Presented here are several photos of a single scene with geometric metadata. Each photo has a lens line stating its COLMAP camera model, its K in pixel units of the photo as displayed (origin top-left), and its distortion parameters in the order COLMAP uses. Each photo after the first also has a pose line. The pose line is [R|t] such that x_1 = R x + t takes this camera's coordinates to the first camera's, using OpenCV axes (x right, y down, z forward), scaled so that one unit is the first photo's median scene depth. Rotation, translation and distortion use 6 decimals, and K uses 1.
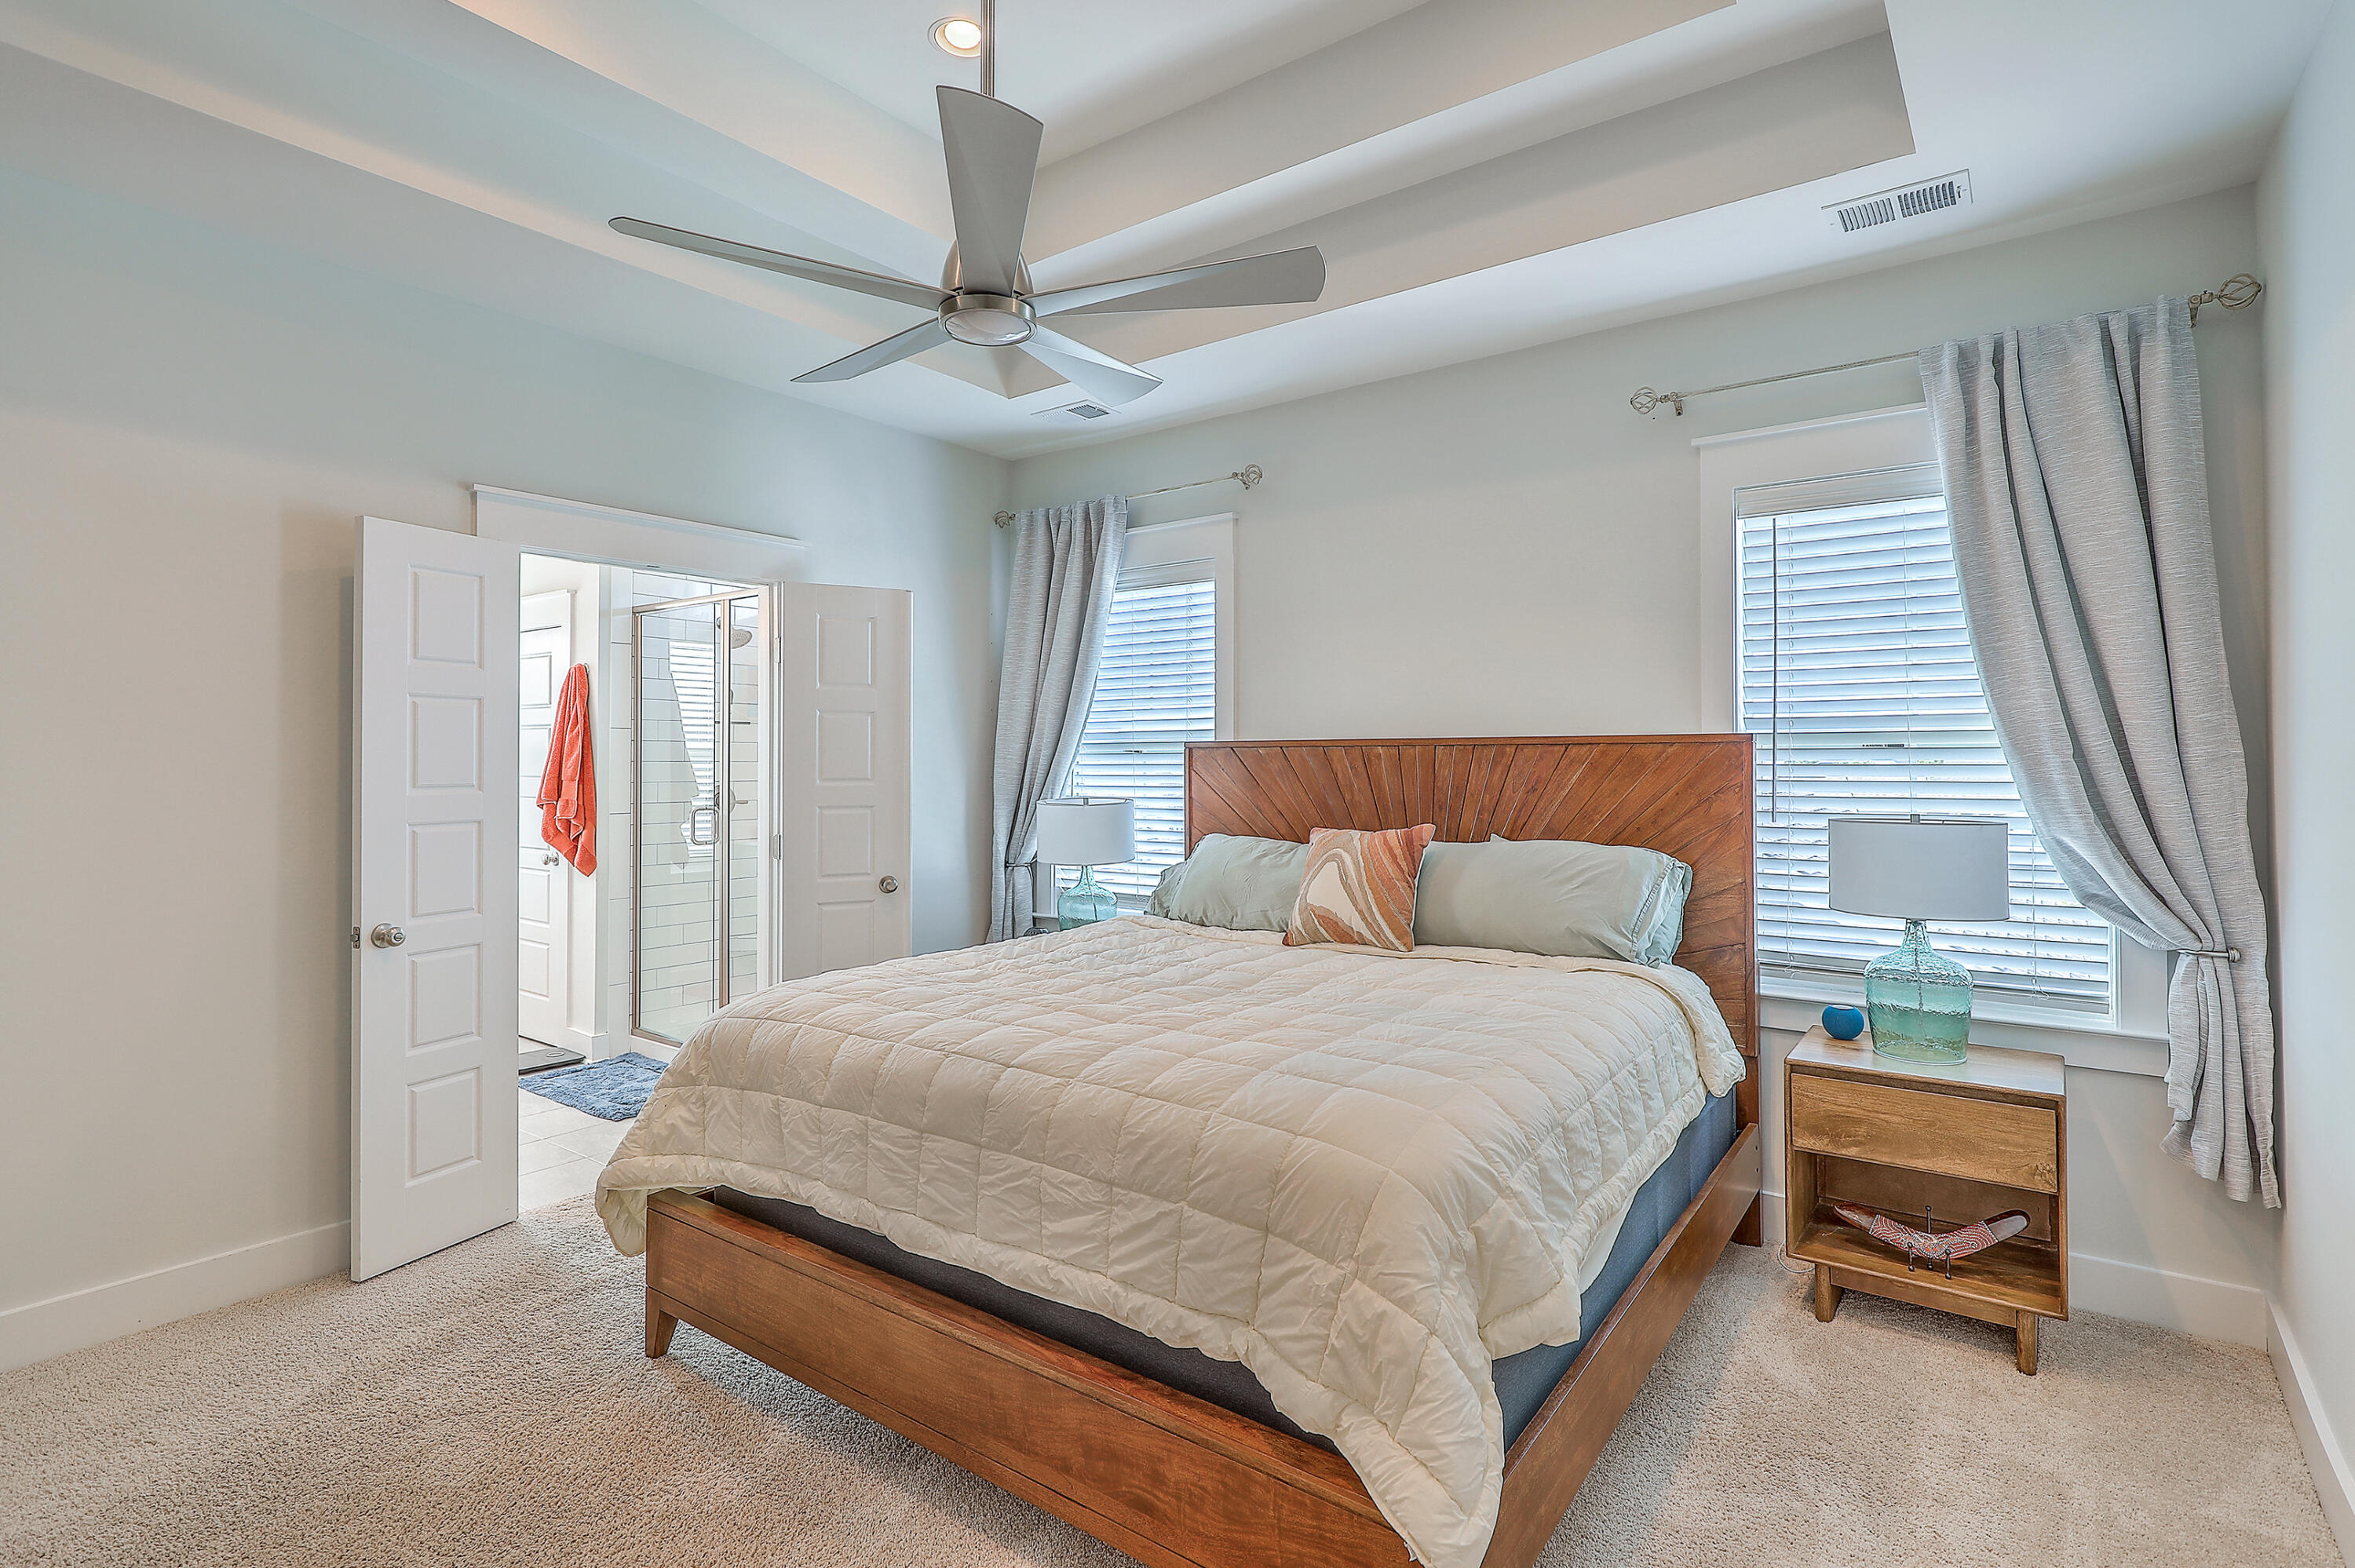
lens RADIAL K [[1141.0, 0, 1198.8], [0, 1141.0, 758.6], [0, 0, 1]] dist [0.004406, 0.000133]
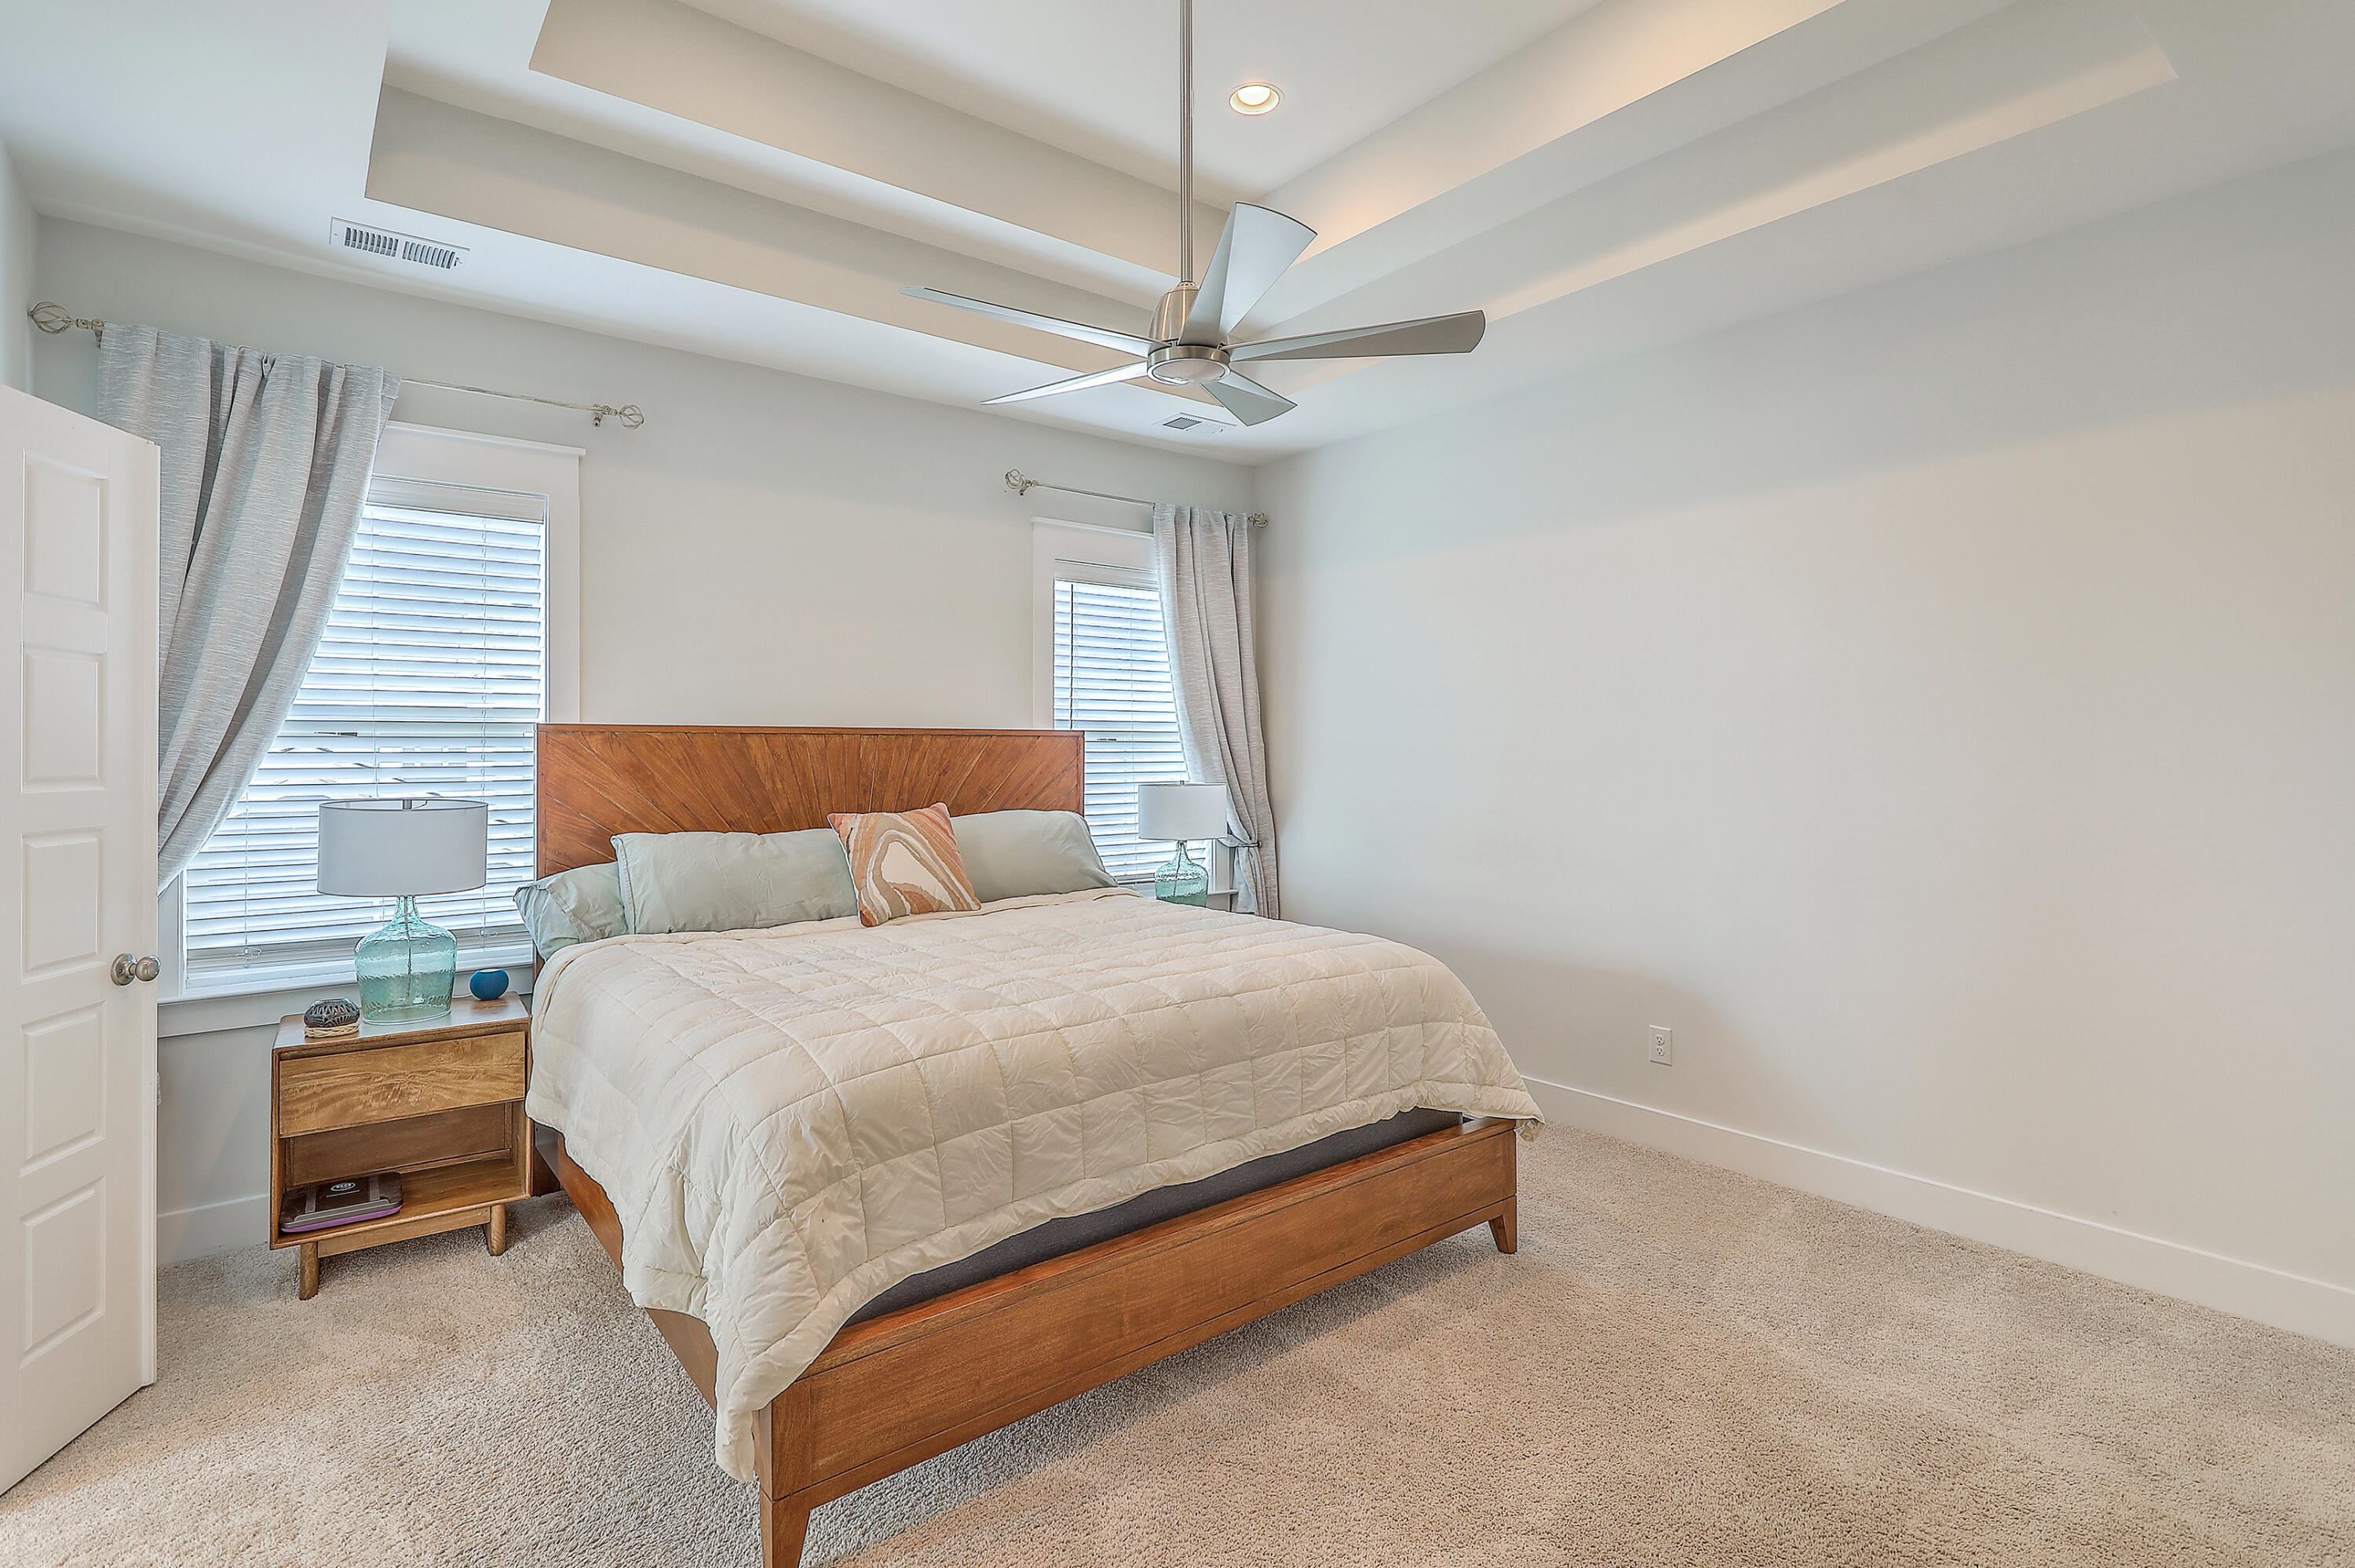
lens RADIAL K [[1141.0, 0, 1198.8], [0, 1141.0, 758.6], [0, 0, 1]] dist [0.004406, 0.000133]
pose [[0.258175, -0.006407, 0.966077, -0.882536], [-0.002513, 0.999970, 0.007304, 0.003315], [-0.966095, -0.004313, 0.258152, 0.465150]]
